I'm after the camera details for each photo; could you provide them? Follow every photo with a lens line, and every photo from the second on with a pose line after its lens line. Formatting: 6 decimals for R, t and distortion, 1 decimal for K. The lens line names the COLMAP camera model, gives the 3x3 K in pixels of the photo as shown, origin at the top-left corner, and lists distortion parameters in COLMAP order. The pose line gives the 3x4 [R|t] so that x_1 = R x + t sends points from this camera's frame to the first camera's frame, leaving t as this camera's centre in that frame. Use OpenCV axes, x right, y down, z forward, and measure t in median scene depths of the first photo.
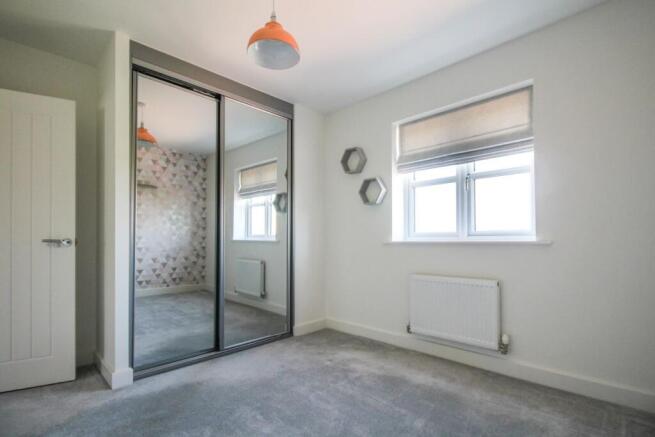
lens RADIAL K [[316.2, 0, 327.6], [0, 316.2, 240.0], [0, 0, 1]] dist [-0.000675, -0.000102]
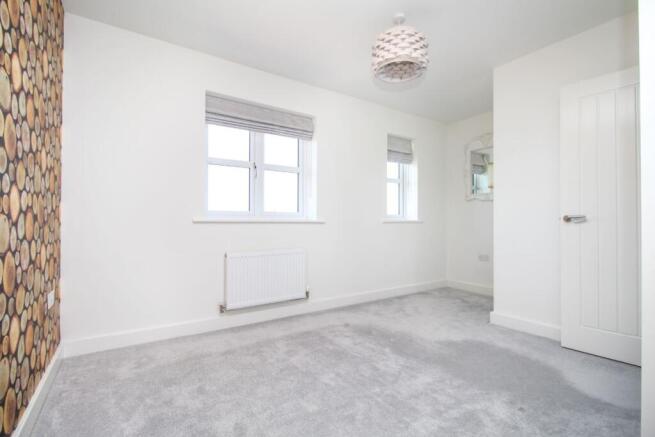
lens RADIAL K [[307.3, 0, 327.5], [0, 307.3, 218.5], [0, 0, 1]] dist [-0.000898, -0.000276]
pose [[0.217237, 0.008587, 0.976081, -0.696363], [-0.009531, 0.999932, -0.006676, 0.002697], [-0.976072, -0.007852, 0.217304, 0.535105]]
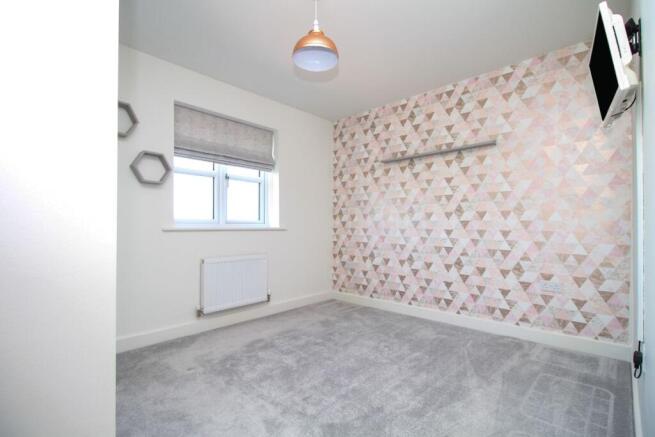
lens RADIAL K [[298.5, 0, 327.1], [0, 298.5, 226.6], [0, 0, 1]] dist [-0.000339, -0.000044]
pose [[0.017503, 0.003321, 0.999841, -0.784023], [0.000921, 0.999994, -0.003337, 0.003310], [-0.999846, 0.000980, 0.017500, 0.620004]]
